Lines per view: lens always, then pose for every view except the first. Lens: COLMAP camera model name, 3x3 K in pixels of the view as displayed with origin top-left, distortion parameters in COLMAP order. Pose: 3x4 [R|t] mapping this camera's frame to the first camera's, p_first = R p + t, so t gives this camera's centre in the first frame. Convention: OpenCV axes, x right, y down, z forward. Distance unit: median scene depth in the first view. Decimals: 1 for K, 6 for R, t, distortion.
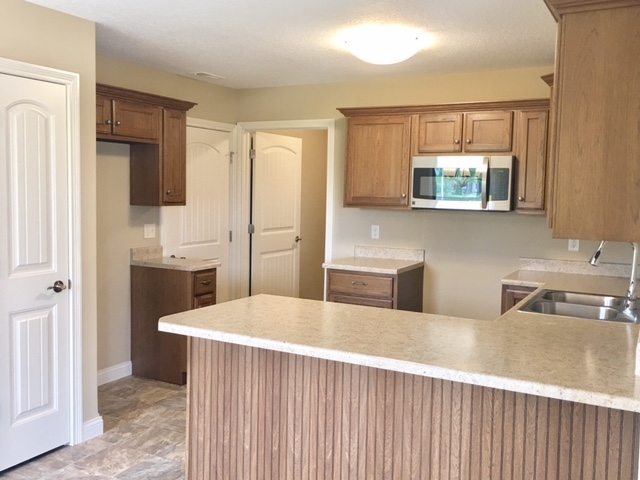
lens RADIAL K [[619.7, 0, 315.2], [0, 619.7, 234.9], [0, 0, 1]] dist [0.037242, 0.000000]
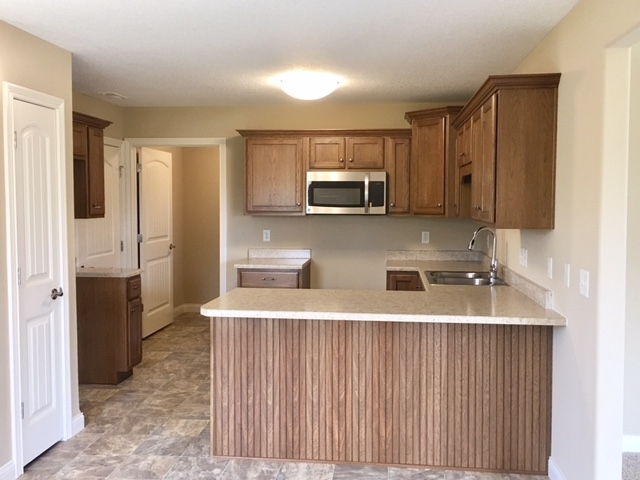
lens RADIAL K [[619.7, 0, 318.0], [0, 619.7, 236.7], [0, 0, 1]] dist [0.037242, 0.000000]
pose [[0.926339, -0.040353, 0.374524, -0.358667], [0.044094, 0.999026, -0.001421, 0.004328], [-0.374102, 0.017831, 0.927216, -0.168945]]
